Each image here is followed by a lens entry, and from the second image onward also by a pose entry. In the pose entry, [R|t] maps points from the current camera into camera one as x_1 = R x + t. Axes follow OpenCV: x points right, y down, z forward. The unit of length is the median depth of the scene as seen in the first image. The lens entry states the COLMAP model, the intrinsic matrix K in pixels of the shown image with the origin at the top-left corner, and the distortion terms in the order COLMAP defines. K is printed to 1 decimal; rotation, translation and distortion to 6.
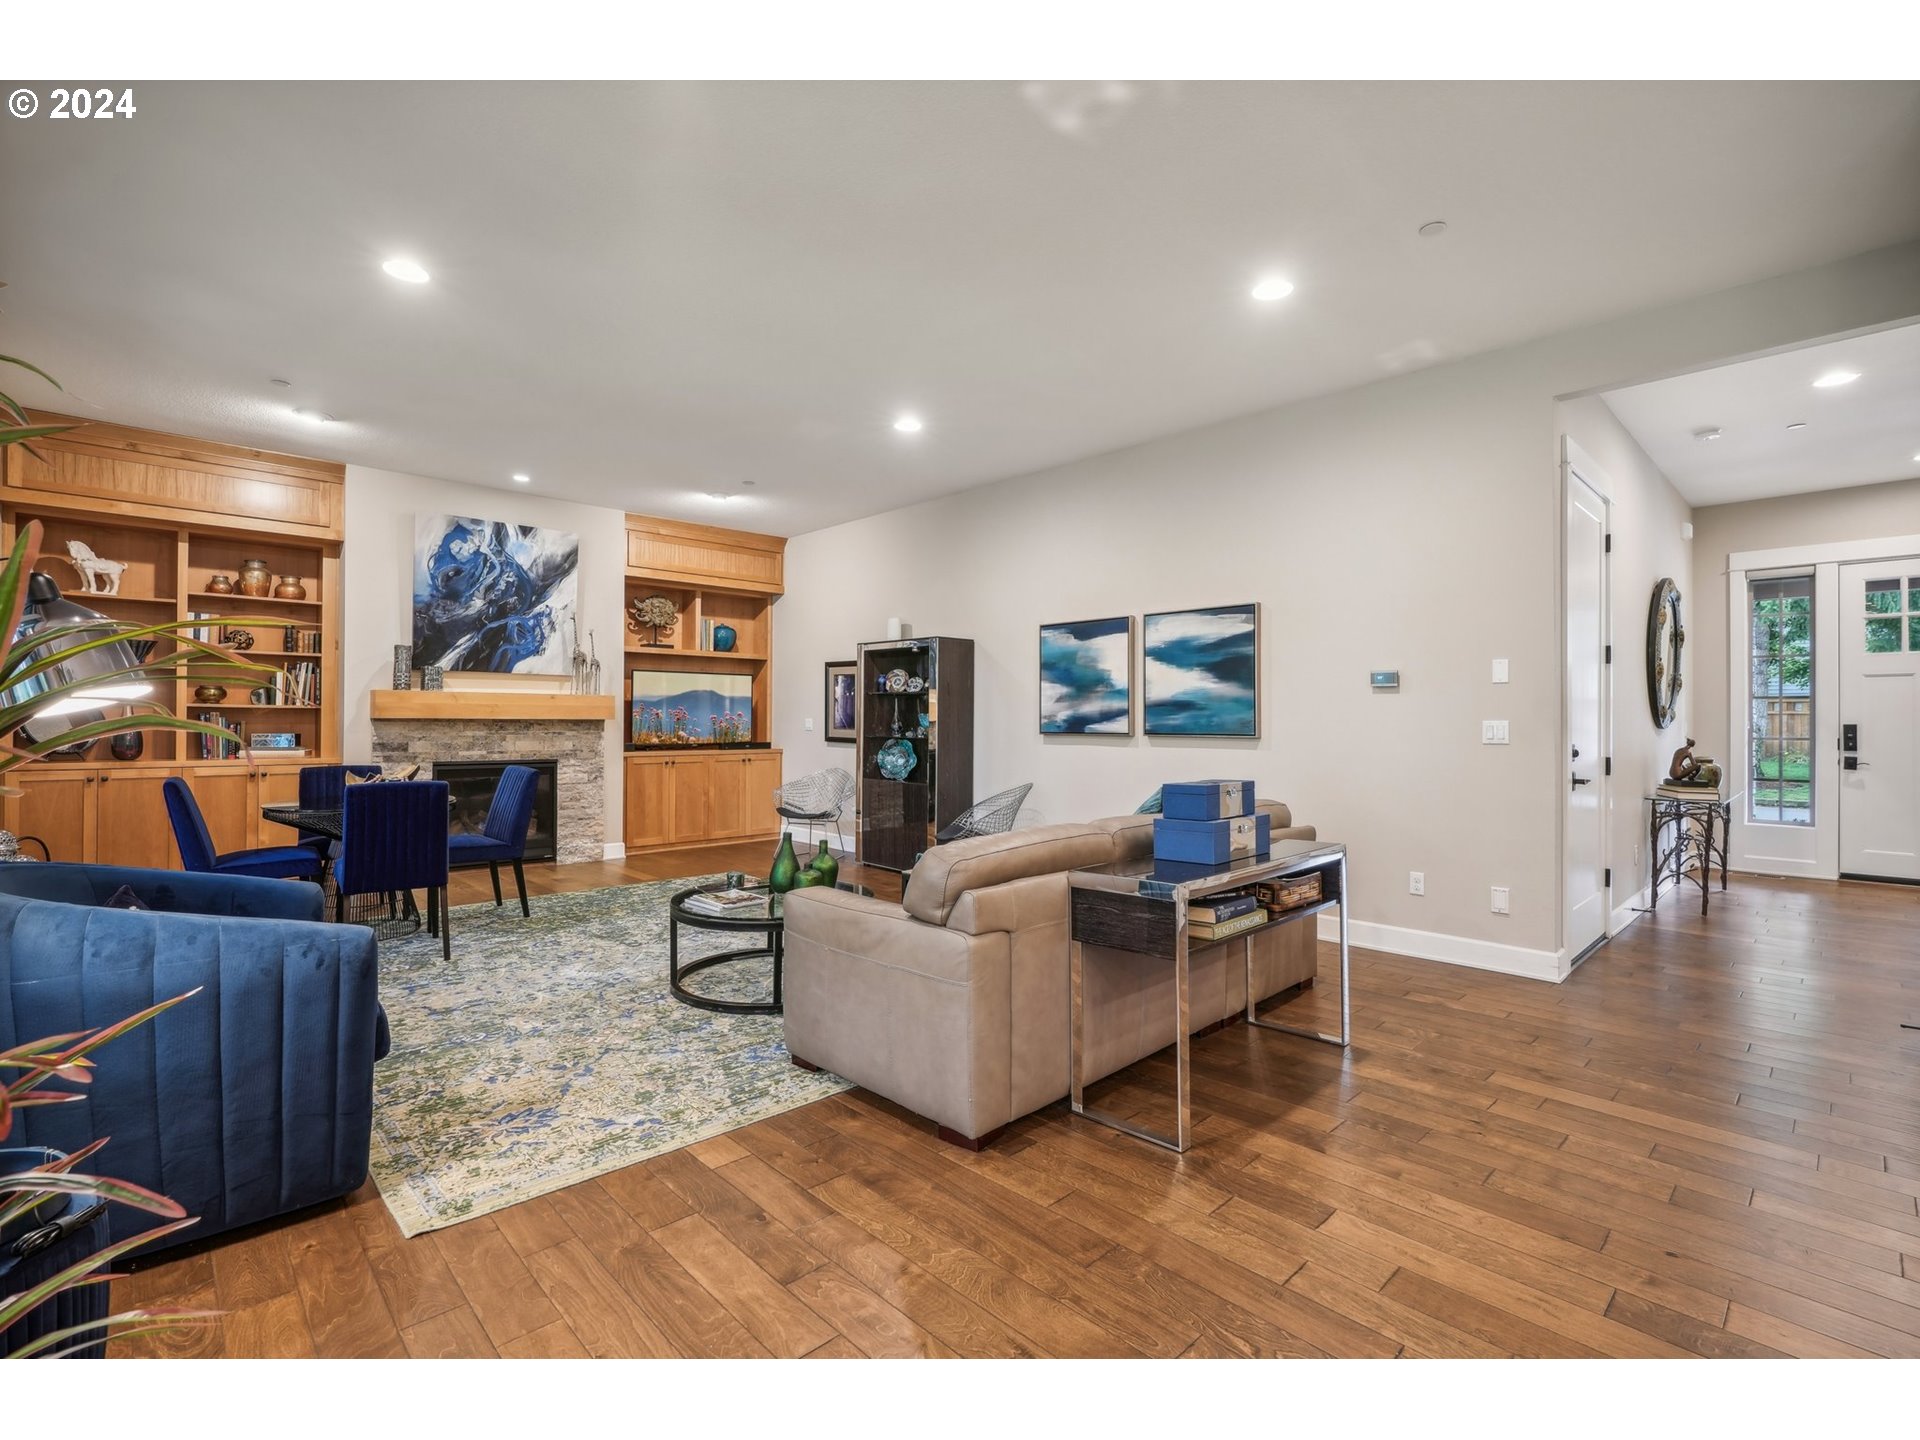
lens RADIAL K [[873.2, 0, 952.5], [0, 873.2, 712.9], [0, 0, 1]] dist [-0.003308, 0.000149]
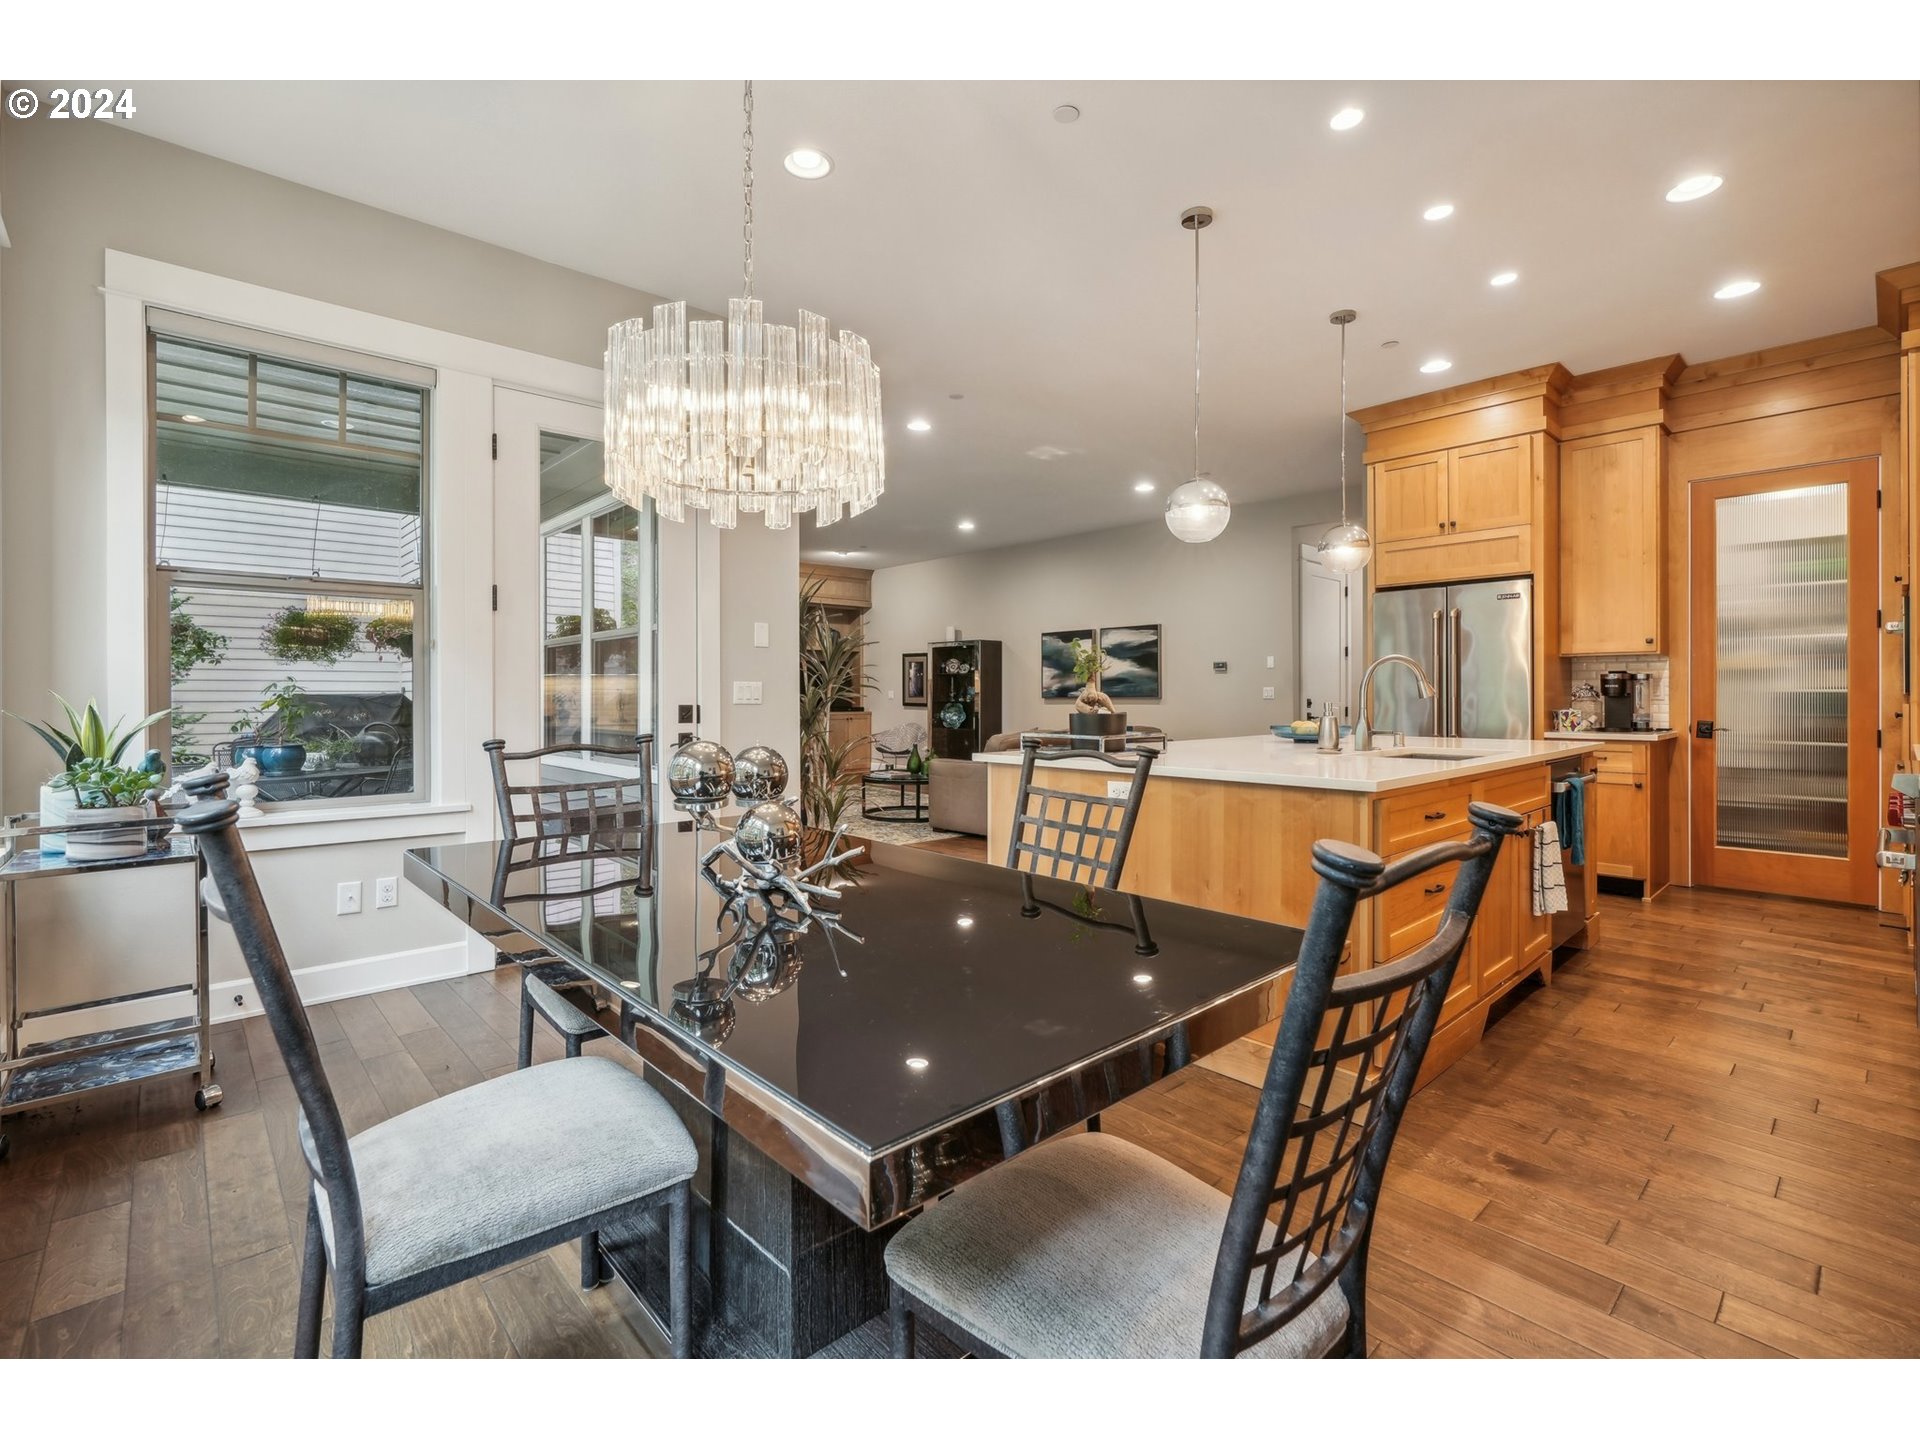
lens RADIAL K [[873.2, 0, 960.7], [0, 873.2, 709.0], [0, 0, 1]] dist [-0.003308, 0.000149]
pose [[0.999978, -0.003632, -0.005571, -0.043277], [0.003737, 0.999814, 0.018941, 0.011742], [0.005501, -0.018962, 0.999805, -0.628256]]
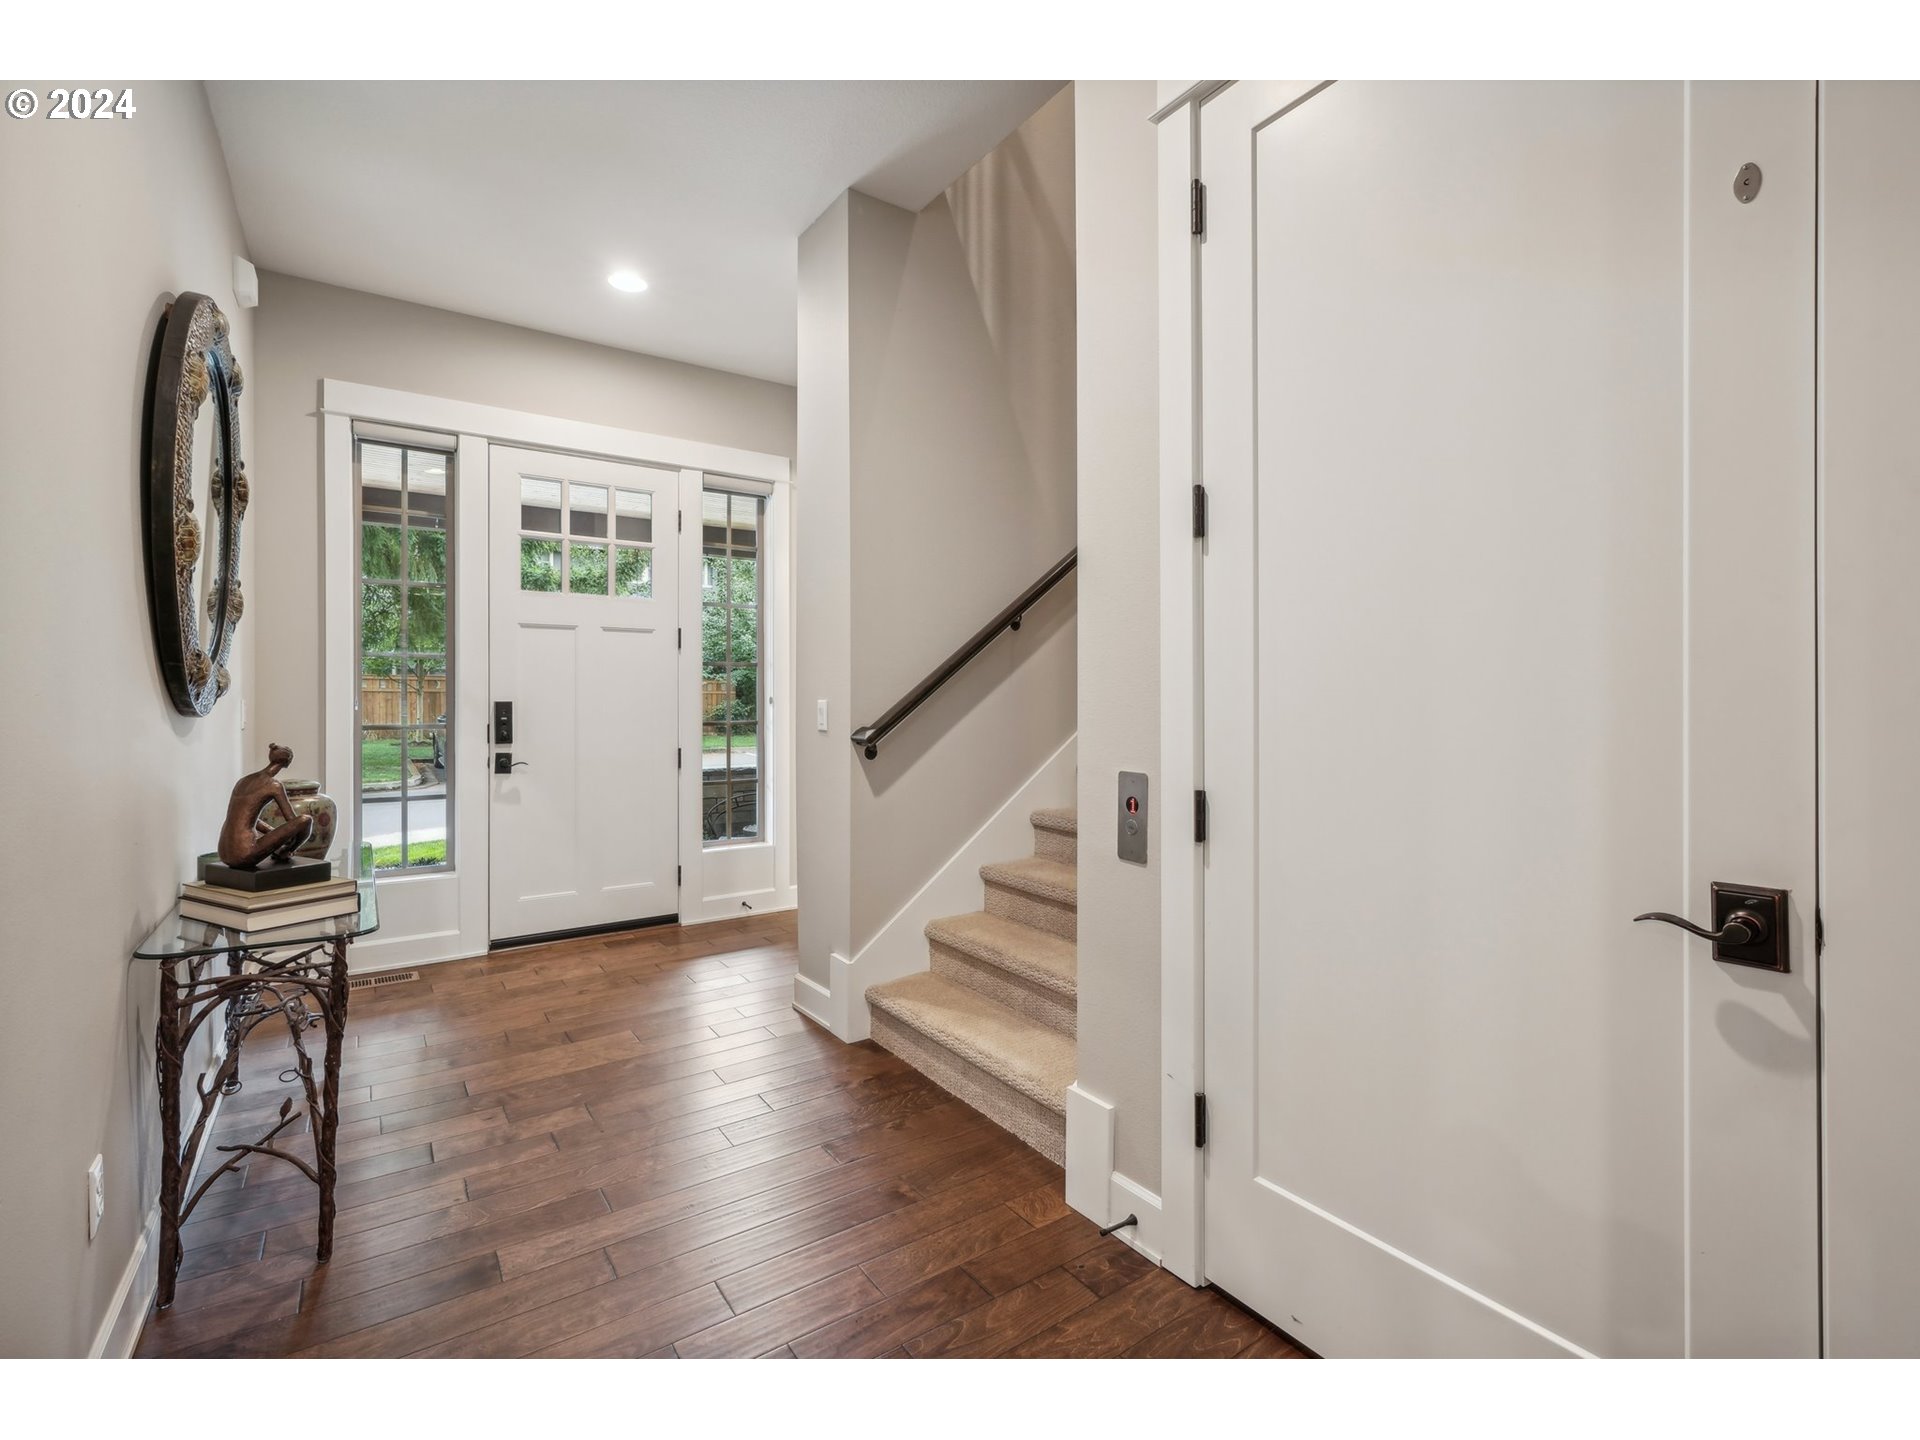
lens RADIAL K [[873.2, 0, 966.9], [0, 873.2, 703.5], [0, 0, 1]] dist [-0.003308, 0.000149]
pose [[0.158079, -0.007953, 0.987394, 0.471527], [-0.002897, 0.999960, 0.008518, 0.008357], [-0.987422, -0.004207, 0.158050, 0.580078]]
